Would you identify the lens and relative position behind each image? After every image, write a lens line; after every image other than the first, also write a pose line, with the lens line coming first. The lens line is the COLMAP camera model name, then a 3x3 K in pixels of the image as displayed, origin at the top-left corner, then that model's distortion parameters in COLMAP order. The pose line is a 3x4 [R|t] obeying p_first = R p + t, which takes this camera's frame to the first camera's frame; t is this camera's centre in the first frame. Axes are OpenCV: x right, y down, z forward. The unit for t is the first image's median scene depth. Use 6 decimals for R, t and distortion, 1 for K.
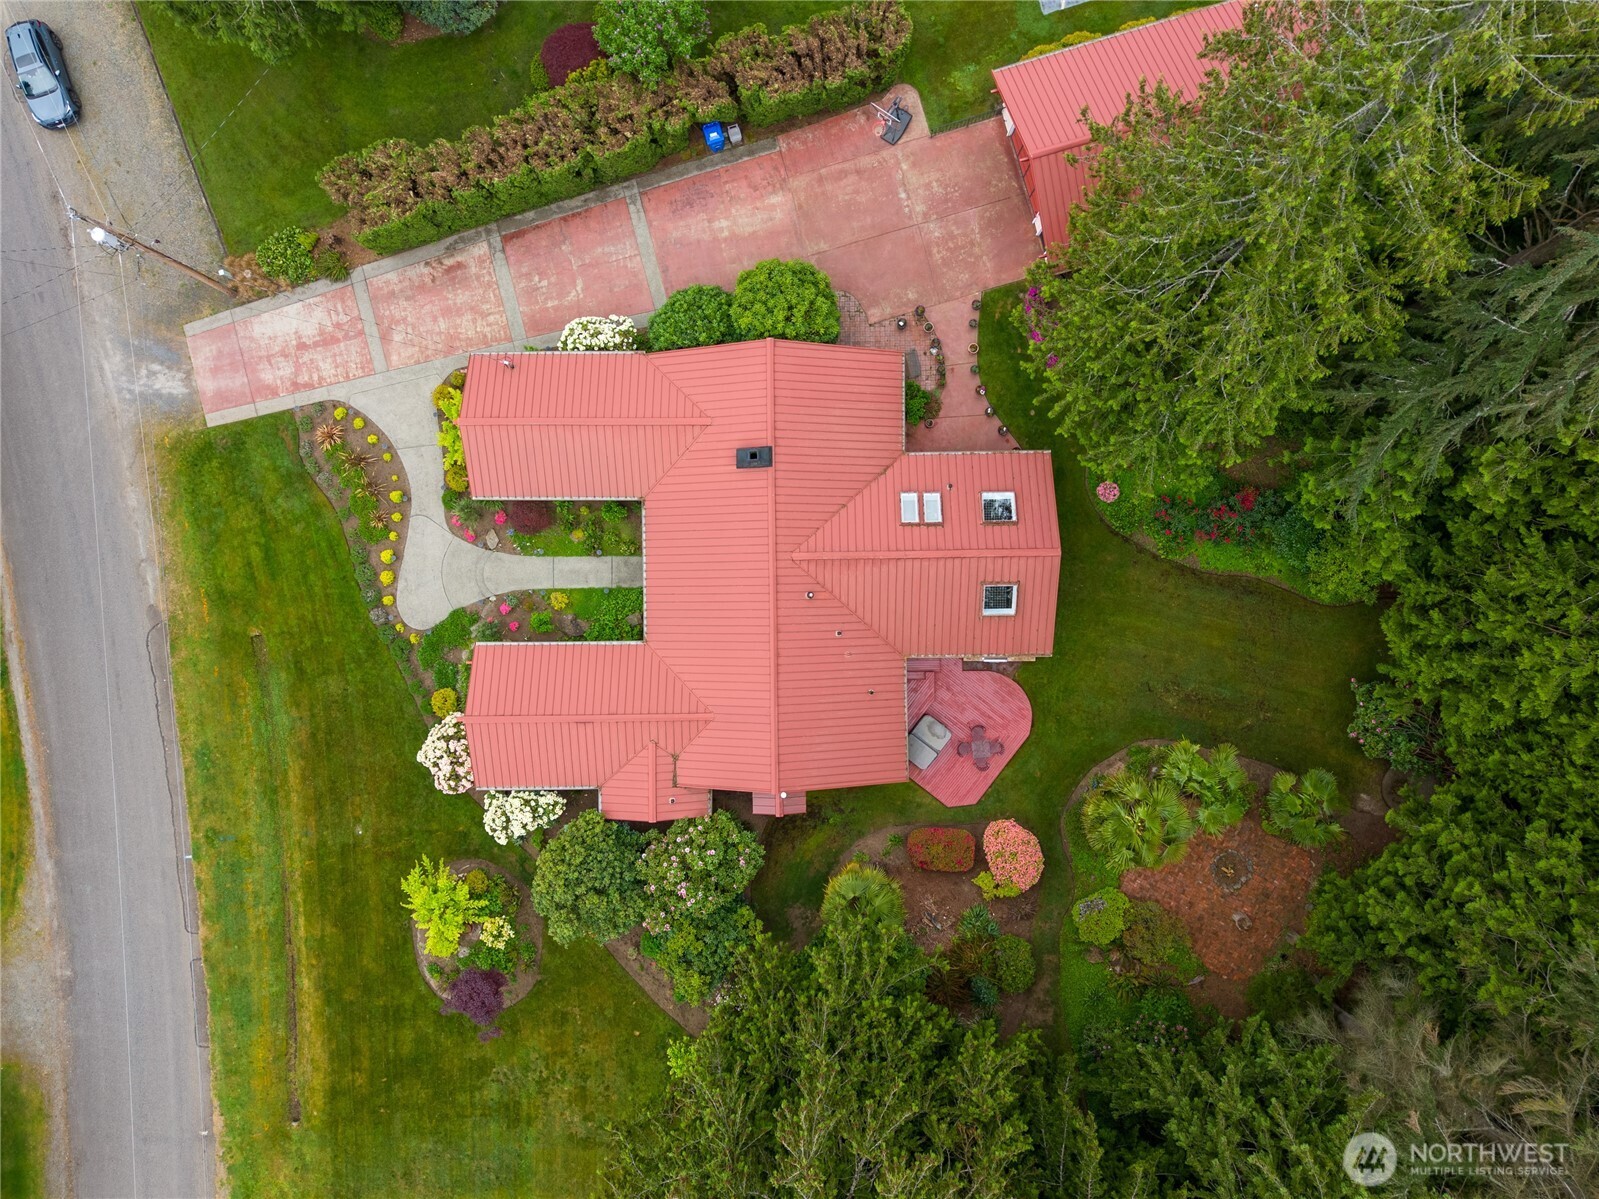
lens RADIAL K [[1064.7, 0, 798.2], [0, 1064.7, 604.4], [0, 0, 1]] dist [0.017176, -0.016620]
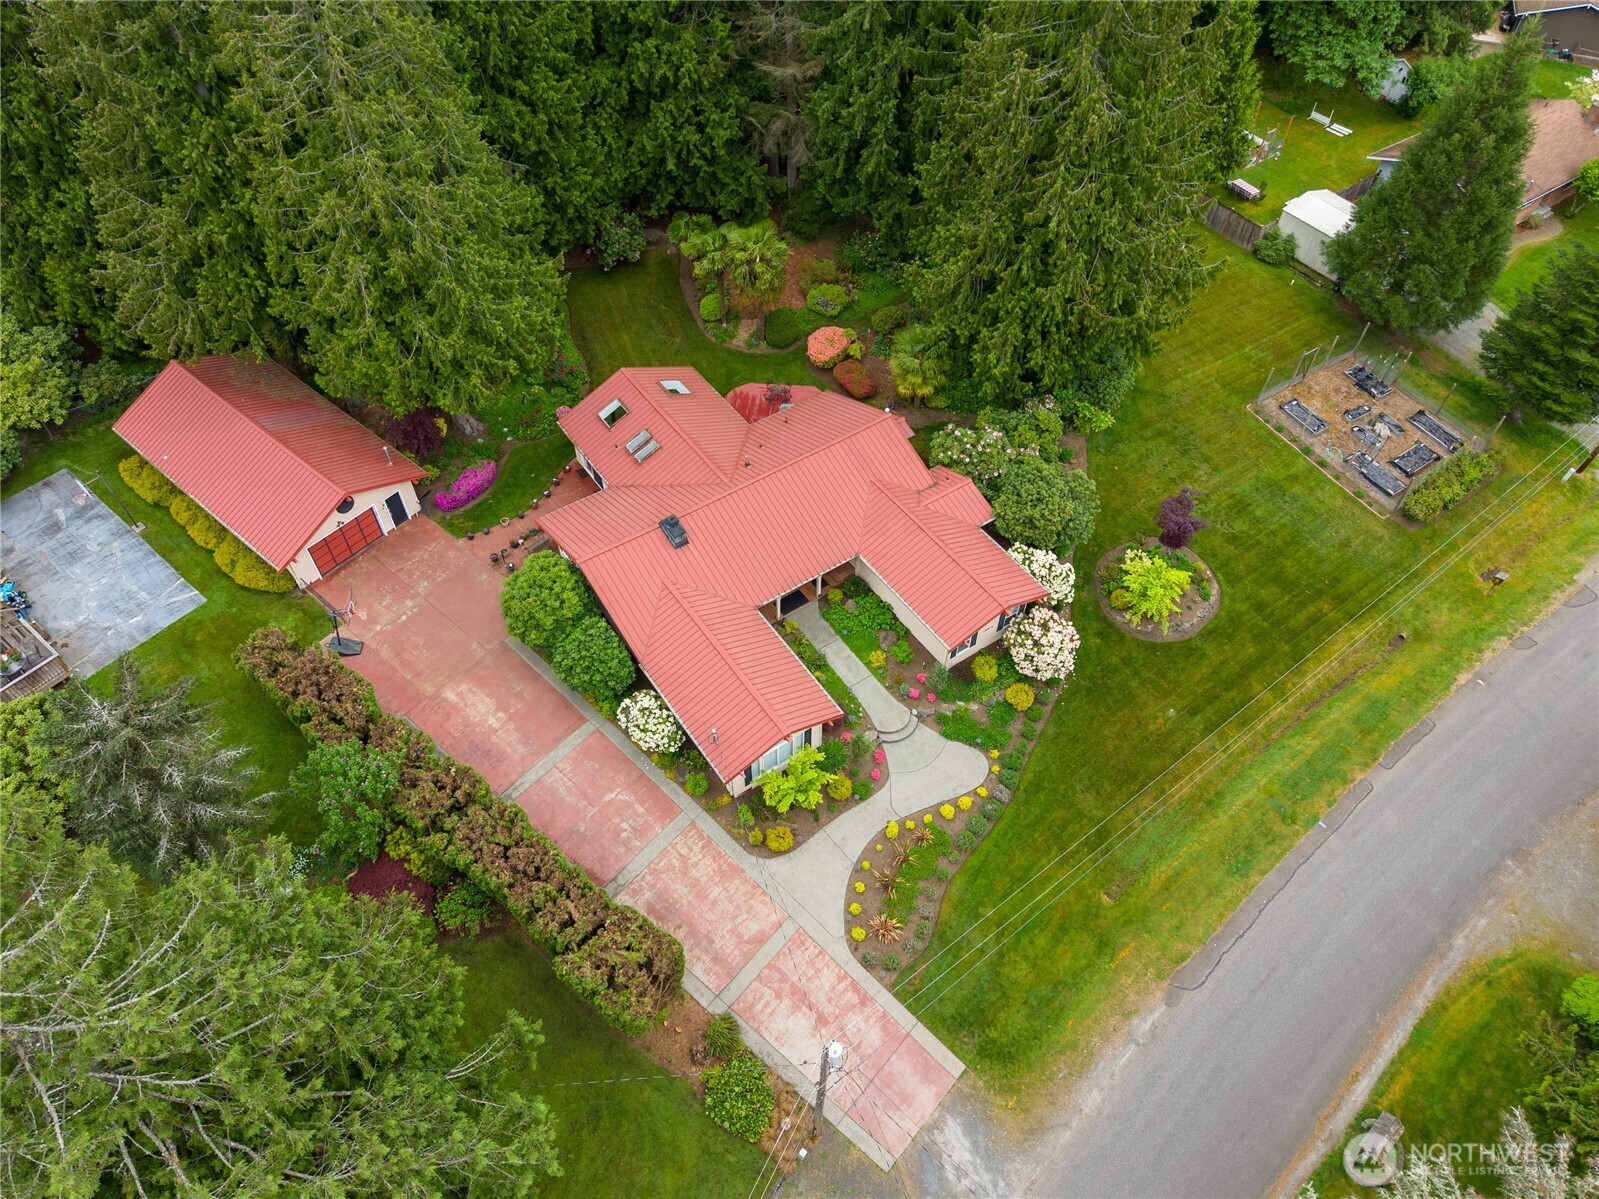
lens RADIAL K [[1064.7, 0, 793.8], [0, 1064.7, 598.7], [0, 0, 1]] dist [0.017176, -0.016620]
pose [[-0.557205, -0.636595, 0.533170, -0.690683], [0.830337, -0.433278, 0.350443, -0.412920], [0.007921, 0.637979, 0.770013, 0.120265]]
